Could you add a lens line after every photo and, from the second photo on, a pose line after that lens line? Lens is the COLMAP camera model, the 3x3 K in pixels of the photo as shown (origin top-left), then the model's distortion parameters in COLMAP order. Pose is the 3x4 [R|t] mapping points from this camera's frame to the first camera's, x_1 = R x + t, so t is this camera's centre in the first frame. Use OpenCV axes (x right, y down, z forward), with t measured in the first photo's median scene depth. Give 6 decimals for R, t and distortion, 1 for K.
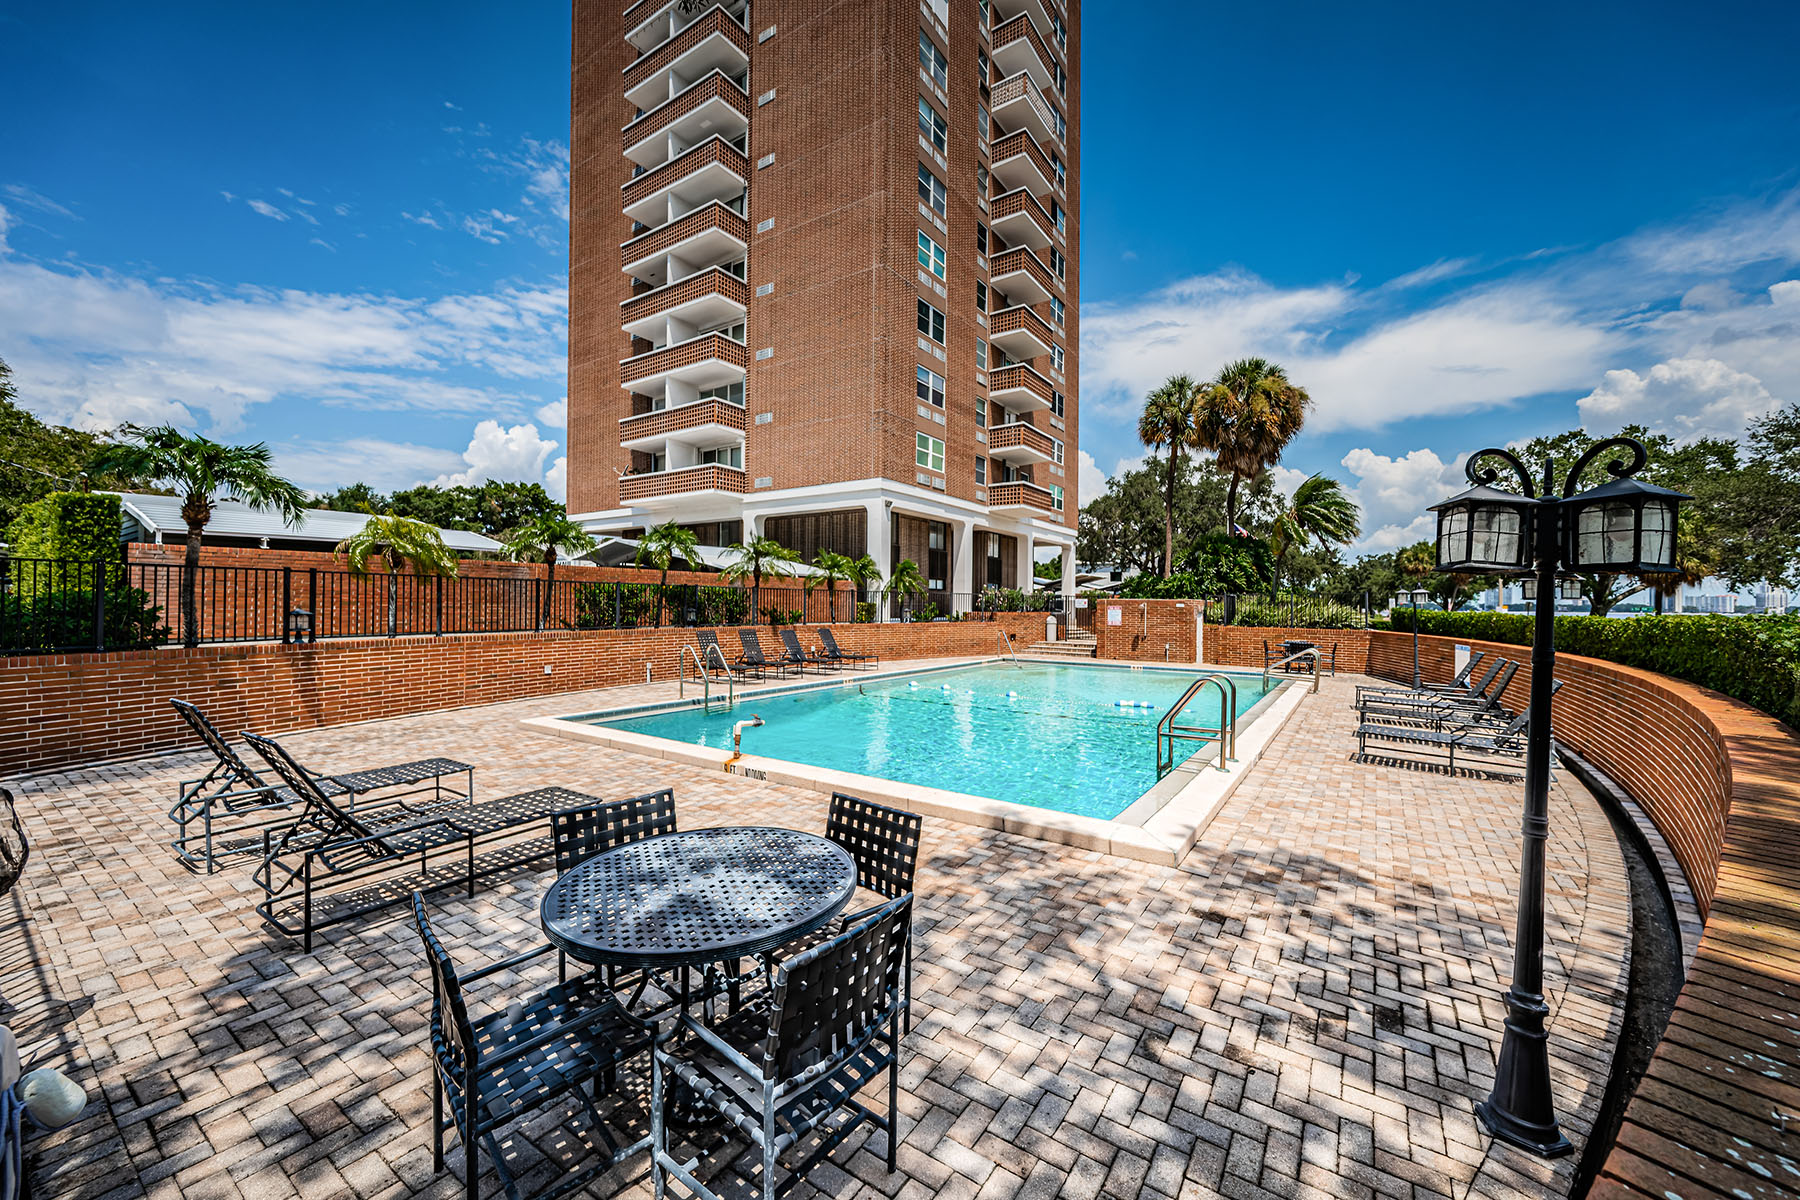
lens RADIAL K [[704.1, 0, 900.0], [0, 704.1, 600.0], [0, 0, 1]] dist [-0.000259, -0.003990]
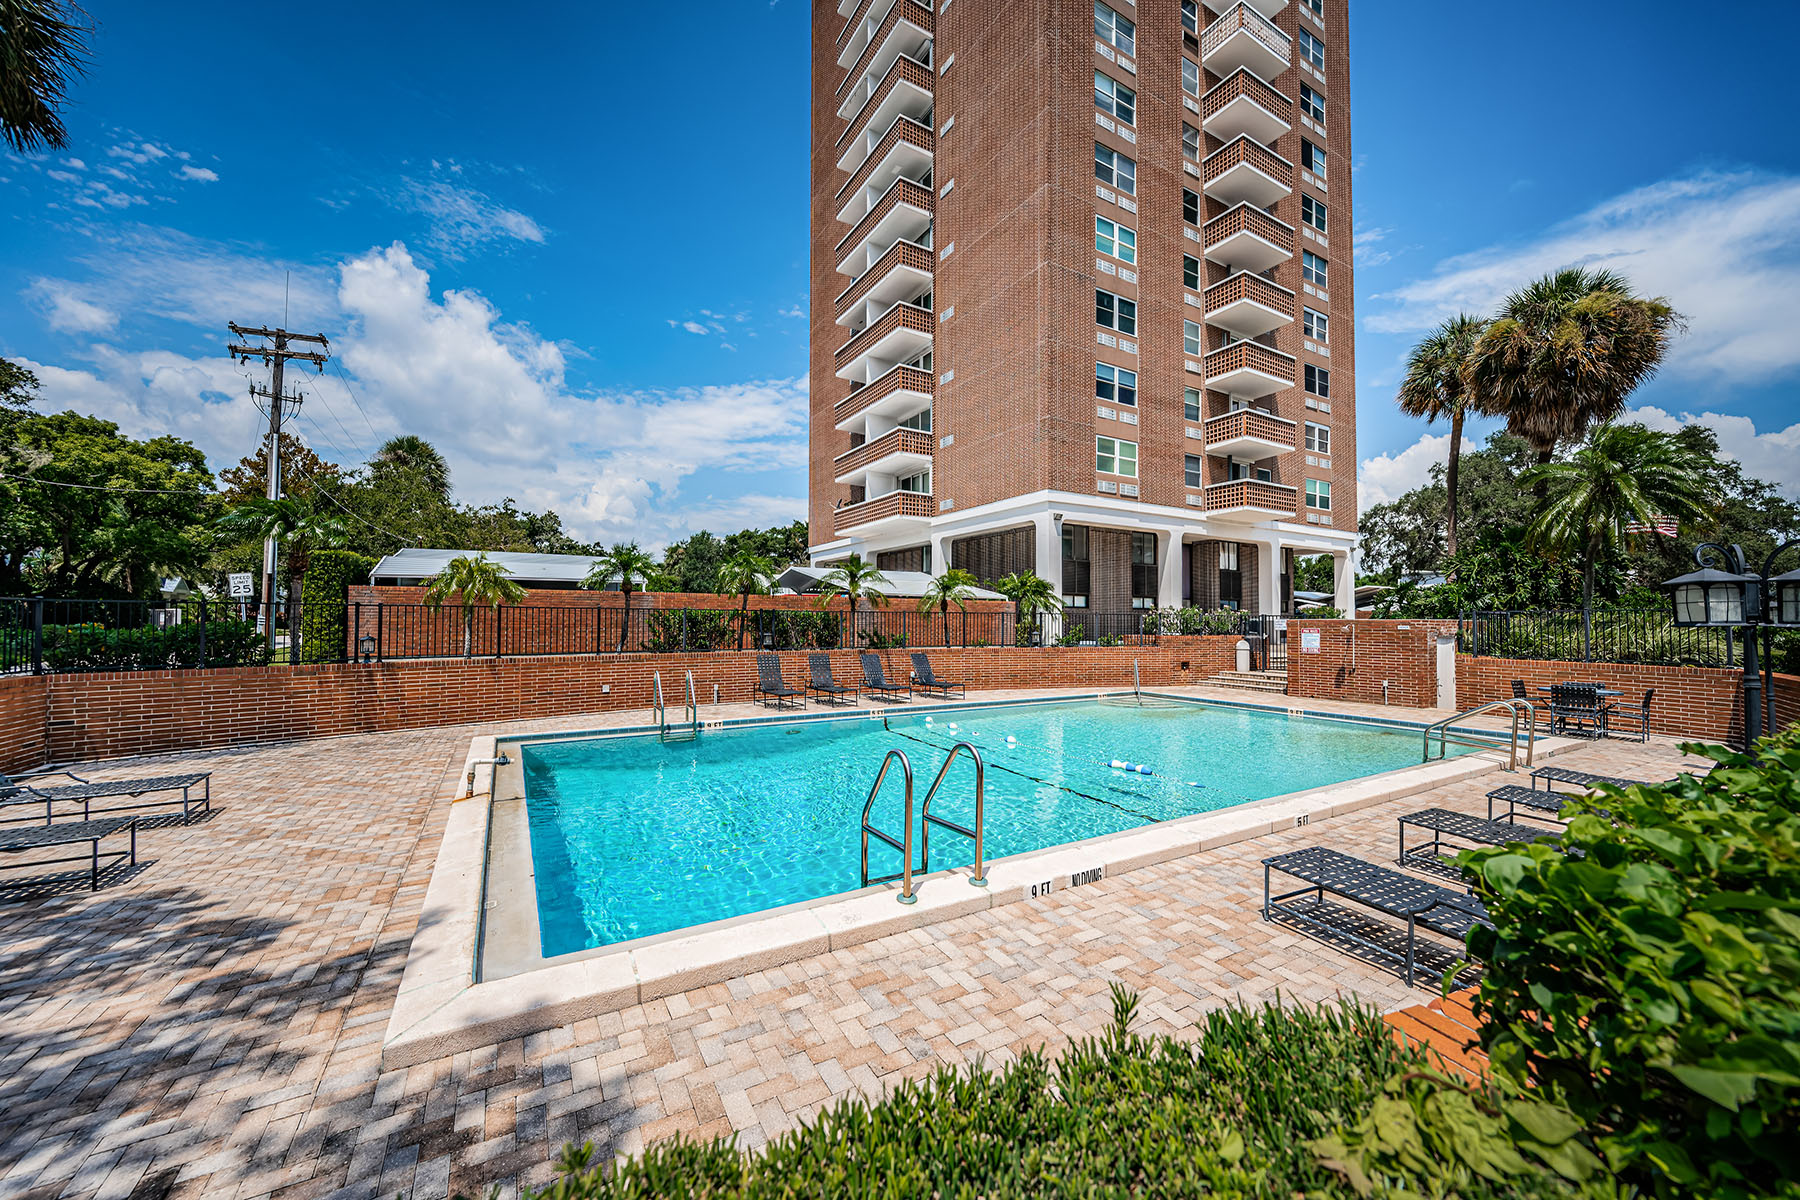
lens RADIAL K [[682.7, 0, 900.0], [0, 682.7, 600.0], [0, 0, 1]] dist [0.006650, -0.003382]
pose [[0.903582, -0.019422, -0.427975, 0.158897], [0.007126, 0.999515, -0.030316, -0.002037], [0.428356, 0.024343, 0.903282, 0.095463]]
